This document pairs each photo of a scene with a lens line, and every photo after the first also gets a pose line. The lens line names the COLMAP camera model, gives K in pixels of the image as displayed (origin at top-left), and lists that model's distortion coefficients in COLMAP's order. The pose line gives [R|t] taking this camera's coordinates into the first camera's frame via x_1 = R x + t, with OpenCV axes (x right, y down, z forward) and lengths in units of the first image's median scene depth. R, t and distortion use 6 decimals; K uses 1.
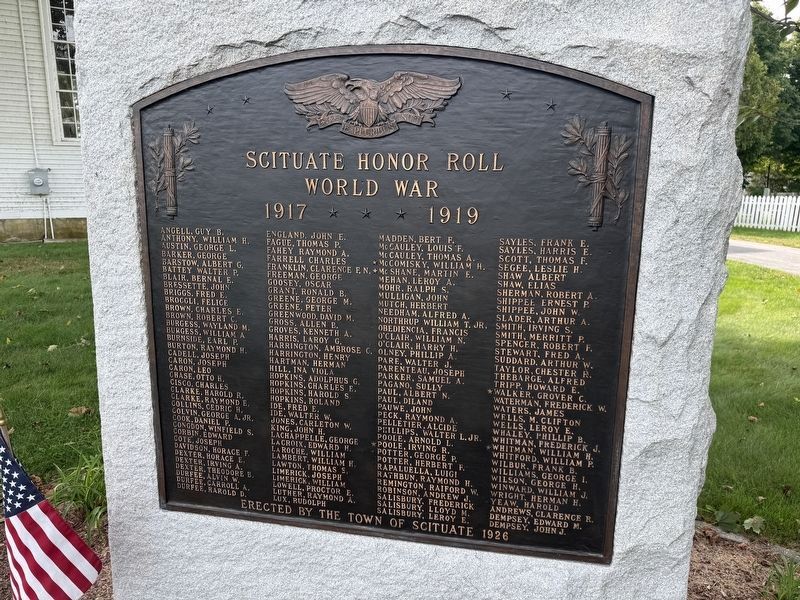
lens RADIAL K [[569.4, 0, 400.0], [0, 569.4, 300.0], [0, 0, 1]] dist [0.065456, -0.113648]
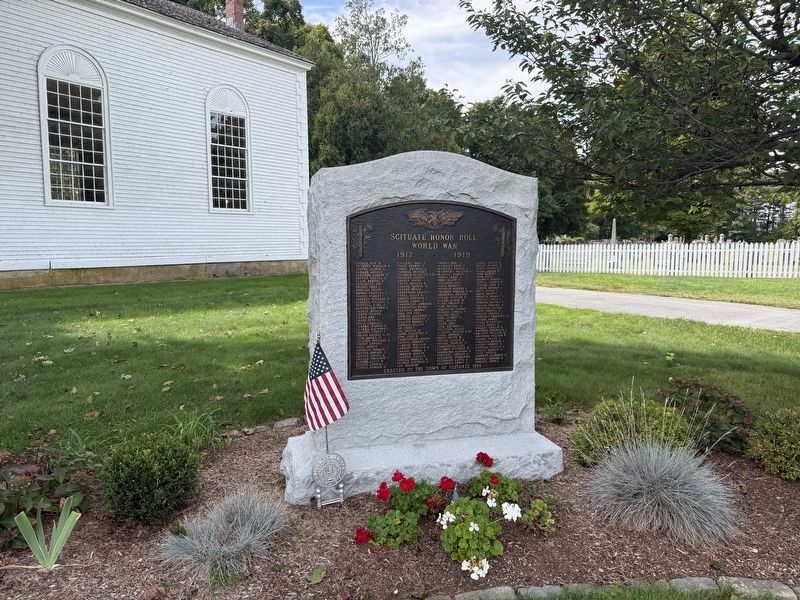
lens RADIAL K [[569.4, 0, 400.0], [0, 569.4, 300.0], [0, 0, 1]] dist [0.065456, -0.113648]
pose [[0.897716, -0.054447, 0.437197, -1.456774], [0.090389, 0.993986, -0.061812, 0.233844], [-0.431202, 0.095007, 0.897239, -1.467103]]
